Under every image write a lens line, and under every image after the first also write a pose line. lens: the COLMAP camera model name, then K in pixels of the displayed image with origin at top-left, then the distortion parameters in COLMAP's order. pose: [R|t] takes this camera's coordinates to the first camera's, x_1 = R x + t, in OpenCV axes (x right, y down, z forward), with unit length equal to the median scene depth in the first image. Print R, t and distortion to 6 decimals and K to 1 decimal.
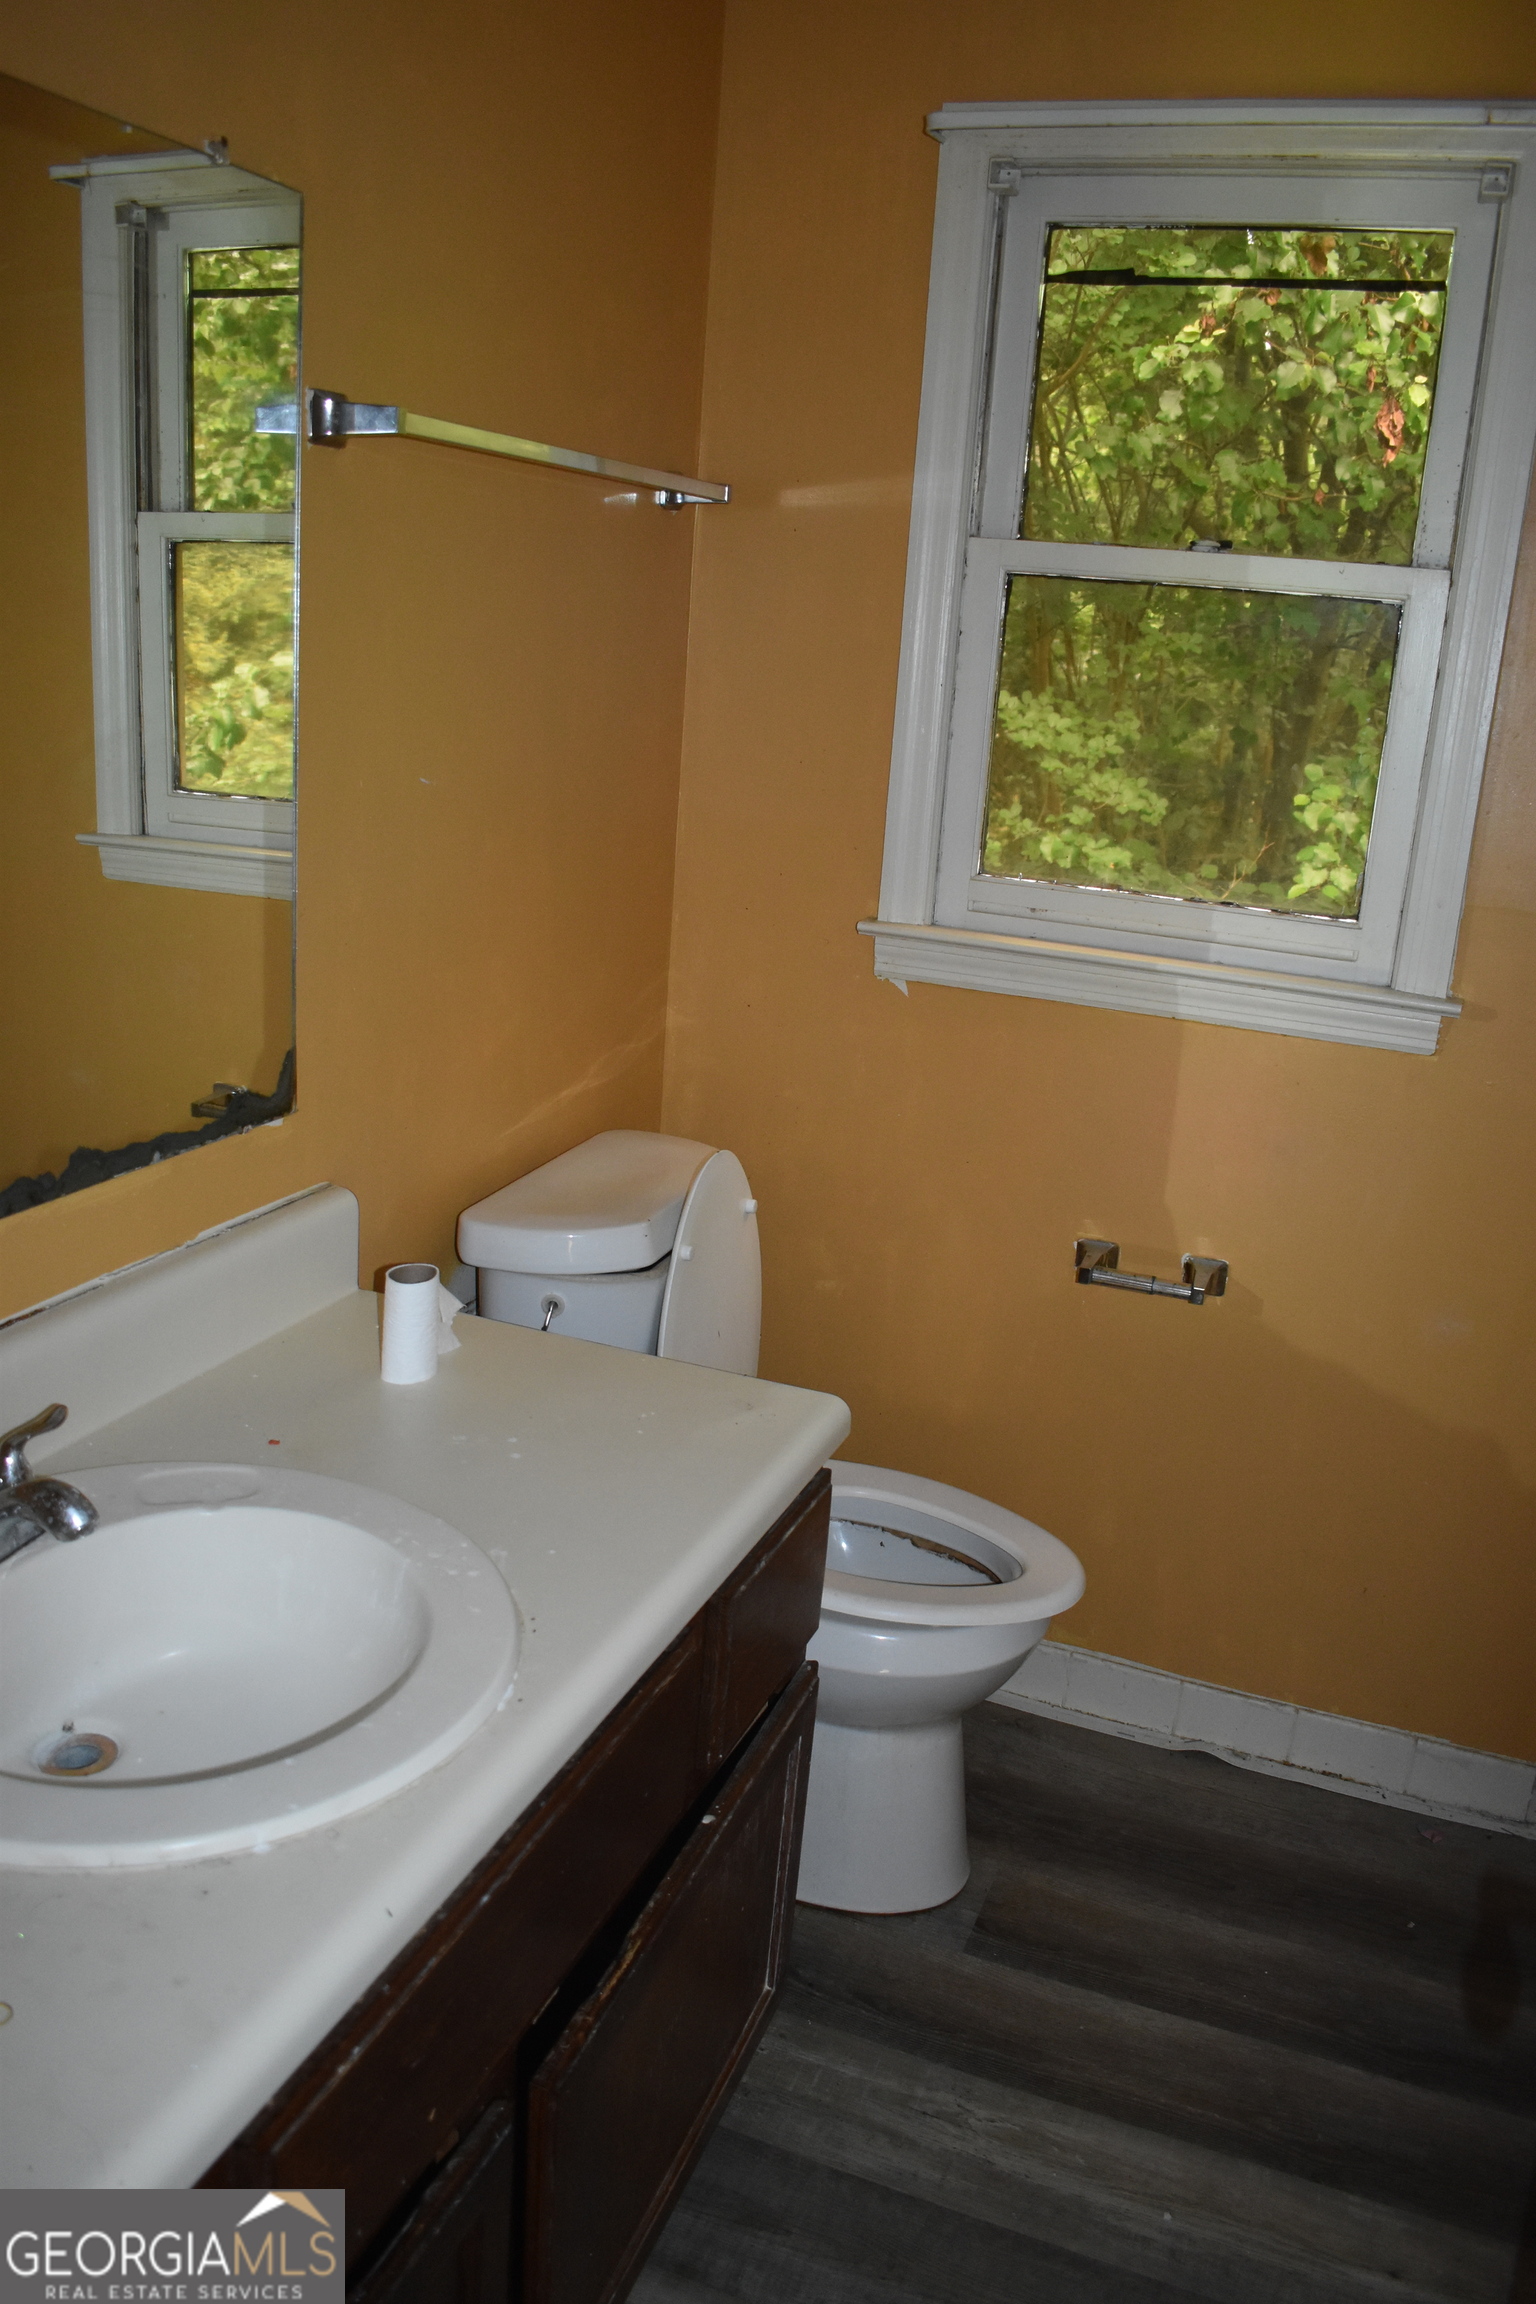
lens RADIAL K [[1793.5, 0, 758.7], [0, 1793.5, 1150.8], [0, 0, 1]] dist [-0.098427, 0.018362]
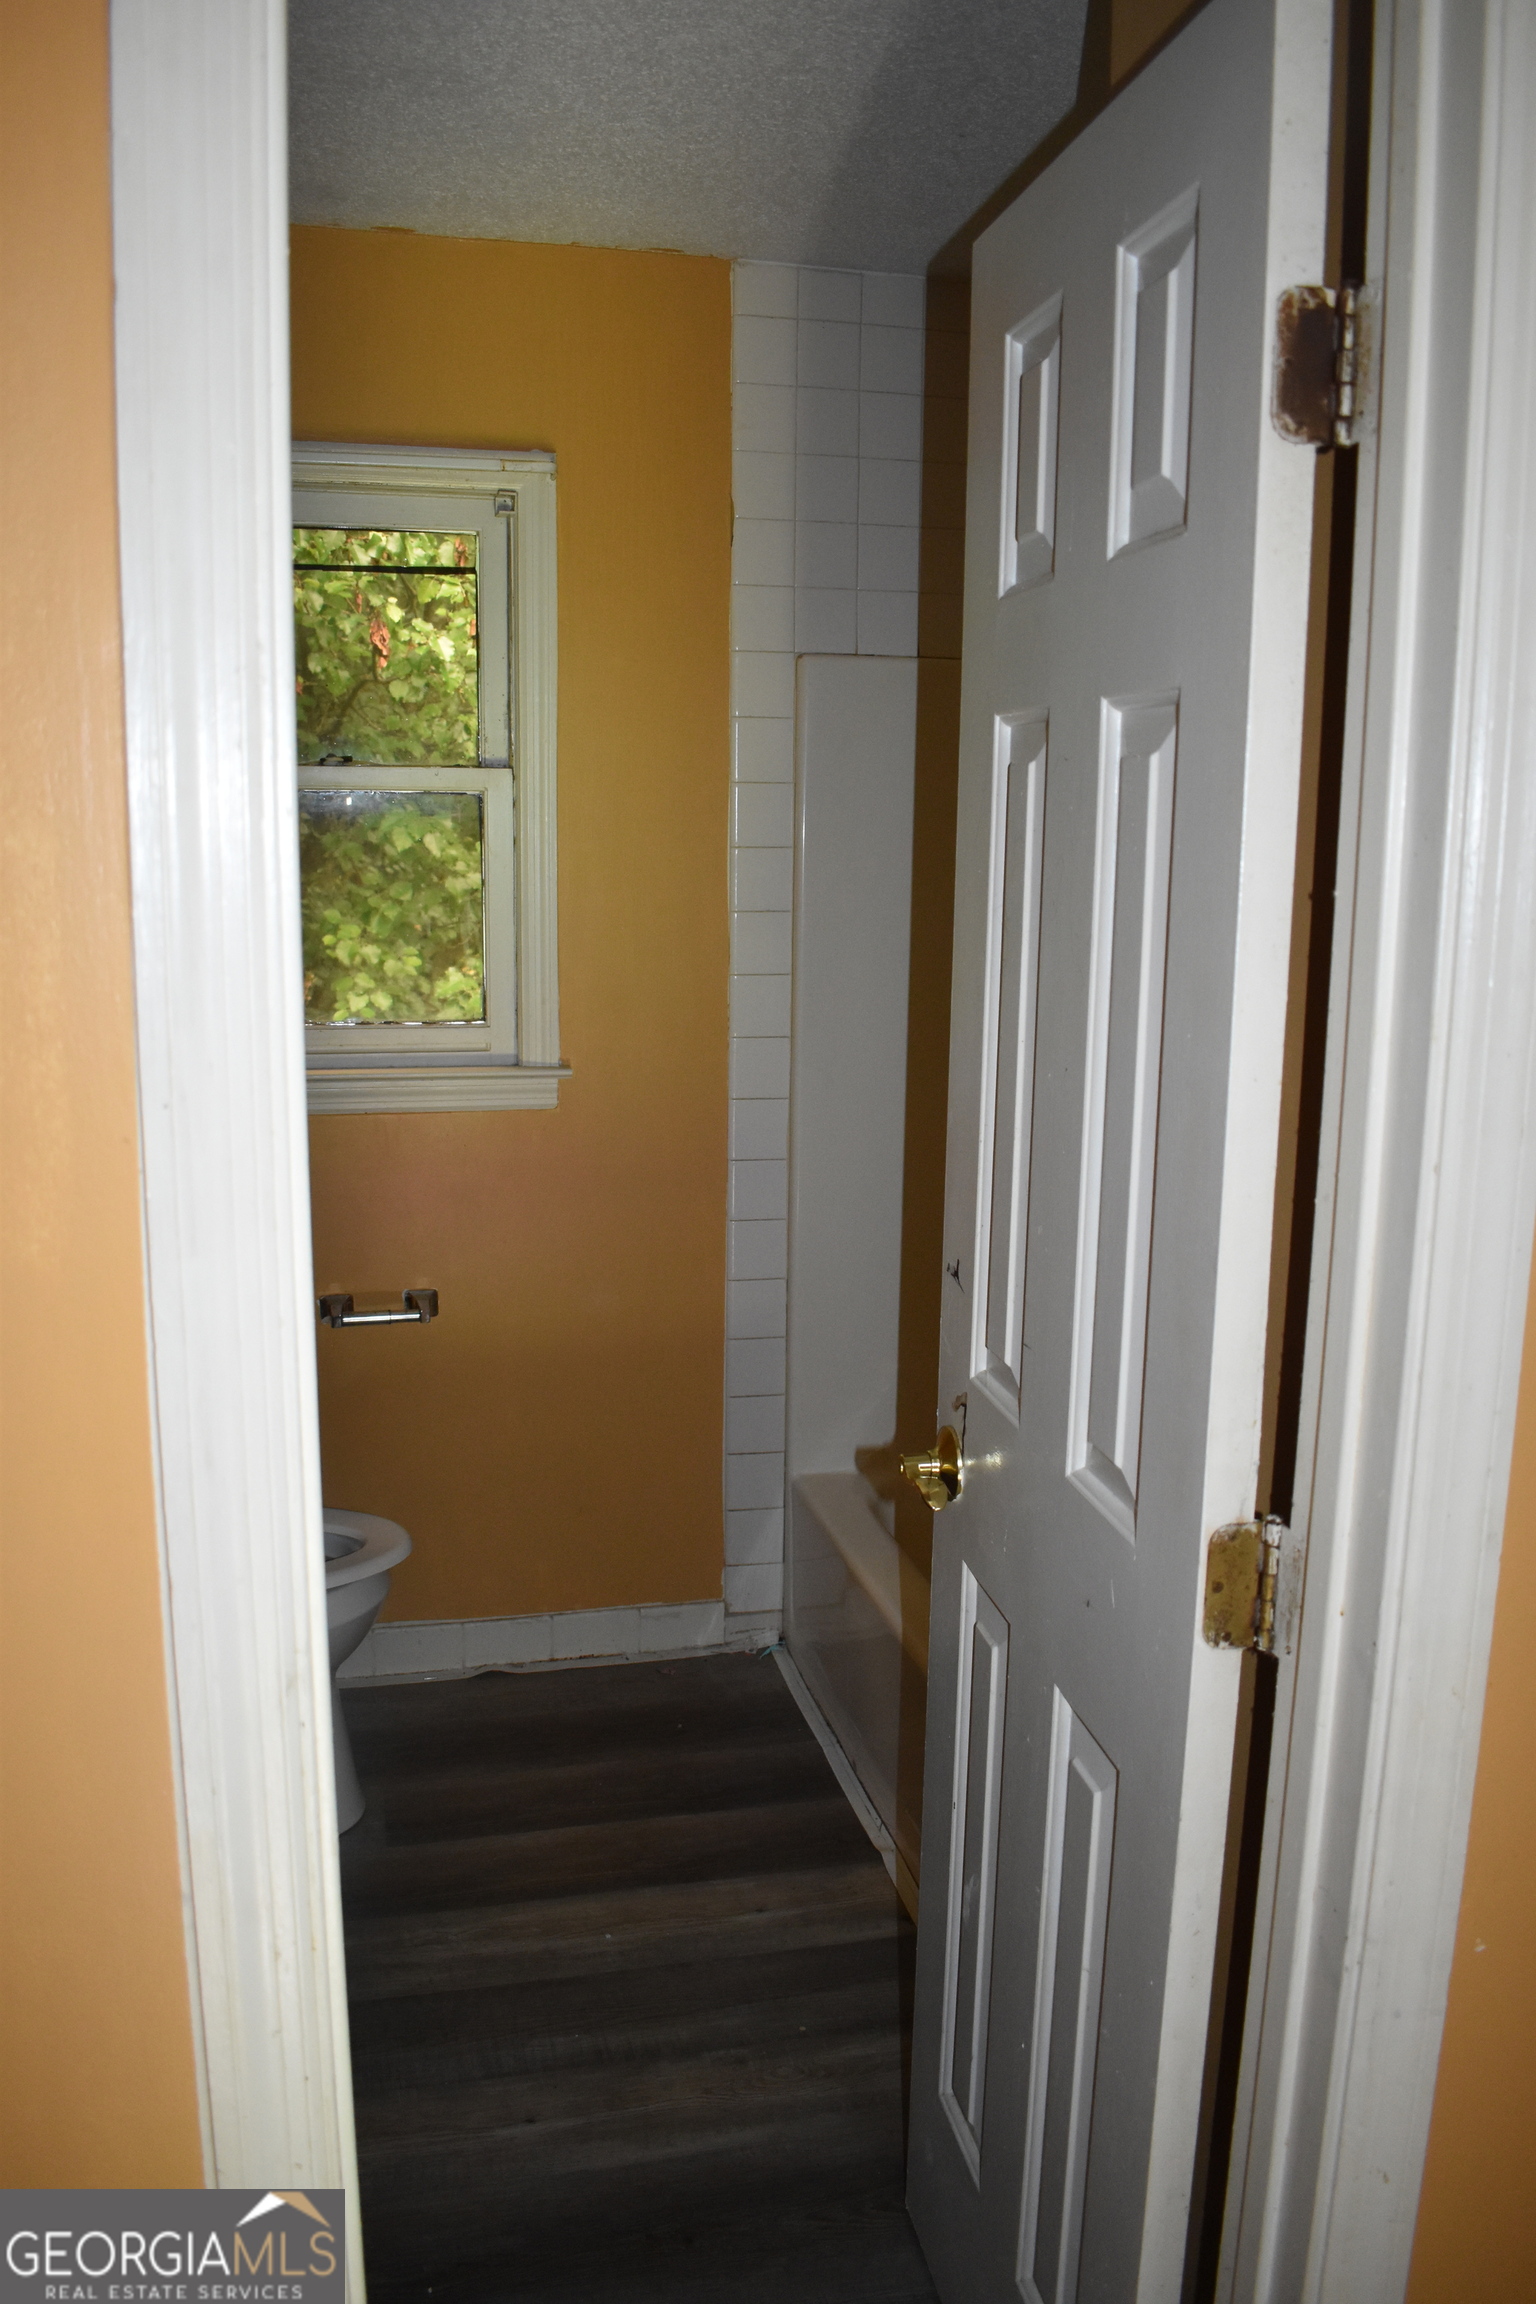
lens RADIAL K [[1793.5, 0, 758.7], [0, 1793.5, 1150.8], [0, 0, 1]] dist [-0.098427, 0.018362]
pose [[0.820407, -0.161372, 0.548535, -0.249688], [0.203288, 0.978988, -0.016037, 0.032010], [-0.534421, 0.124668, 0.835974, -0.244543]]
